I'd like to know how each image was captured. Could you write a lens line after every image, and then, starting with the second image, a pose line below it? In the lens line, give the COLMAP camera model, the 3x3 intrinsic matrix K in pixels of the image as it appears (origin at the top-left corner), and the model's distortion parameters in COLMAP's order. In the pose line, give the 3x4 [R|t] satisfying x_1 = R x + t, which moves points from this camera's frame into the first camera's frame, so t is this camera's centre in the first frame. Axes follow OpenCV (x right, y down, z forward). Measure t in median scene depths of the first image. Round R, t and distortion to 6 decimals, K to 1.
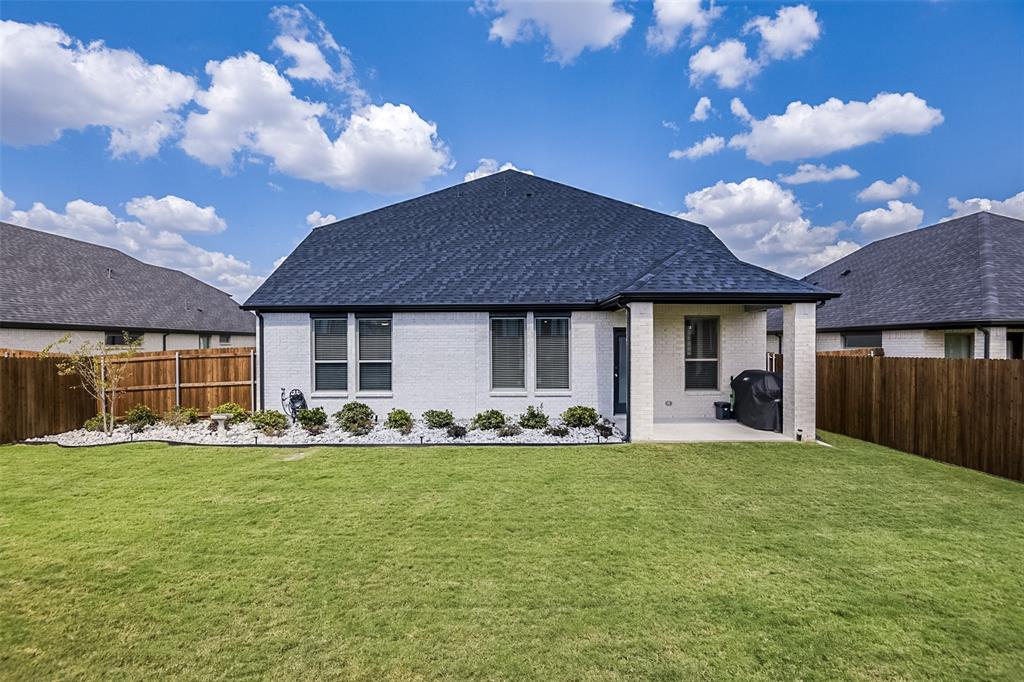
lens RADIAL K [[474.7, 0, 523.7], [0, 474.7, 346.5], [0, 0, 1]] dist [-0.024638, -0.010718]
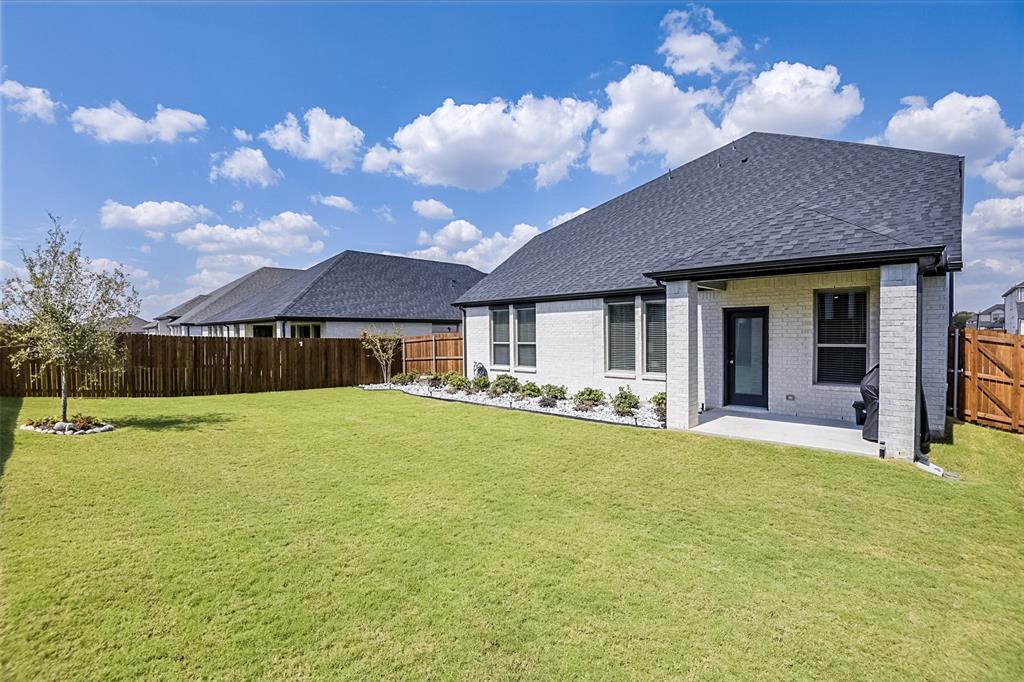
lens RADIAL K [[474.7, 0, 523.7], [0, 474.7, 346.5], [0, 0, 1]] dist [-0.024638, -0.010718]
pose [[0.728225, 0.014942, -0.685176, 0.539697], [0.004028, 0.999652, 0.026080, 0.007921], [0.685327, -0.021752, 0.727911, 0.086393]]
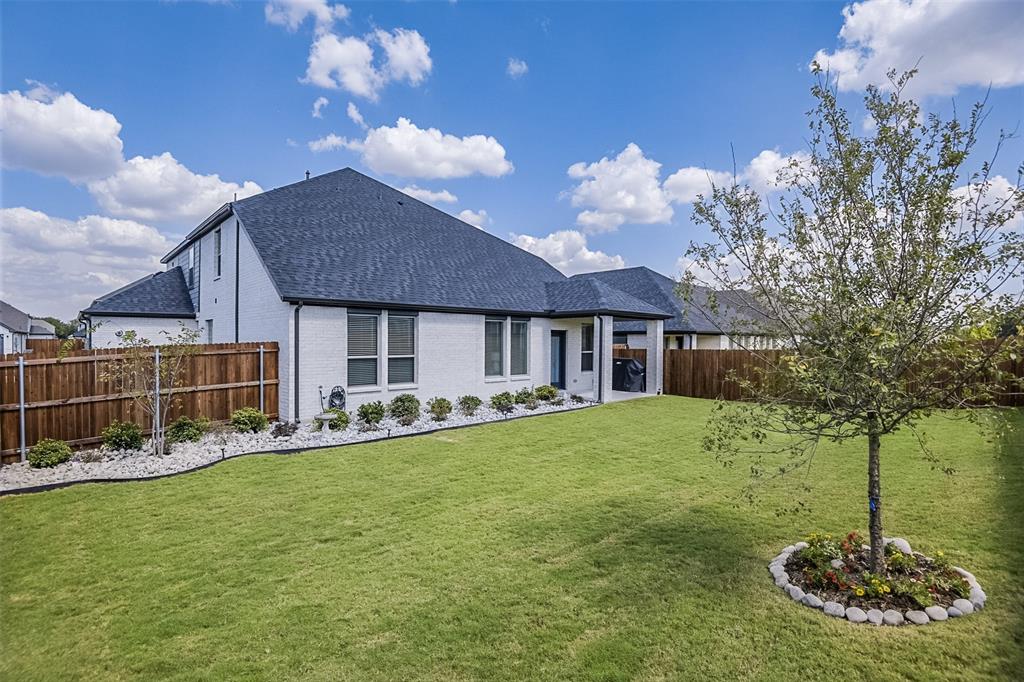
lens RADIAL K [[474.7, 0, 523.7], [0, 474.7, 346.5], [0, 0, 1]] dist [-0.024638, -0.010718]
pose [[0.717370, -0.001284, 0.696691, -0.867504], [-0.002181, 0.999989, 0.004089, 0.004745], [-0.696689, -0.004453, 0.717360, 0.036649]]
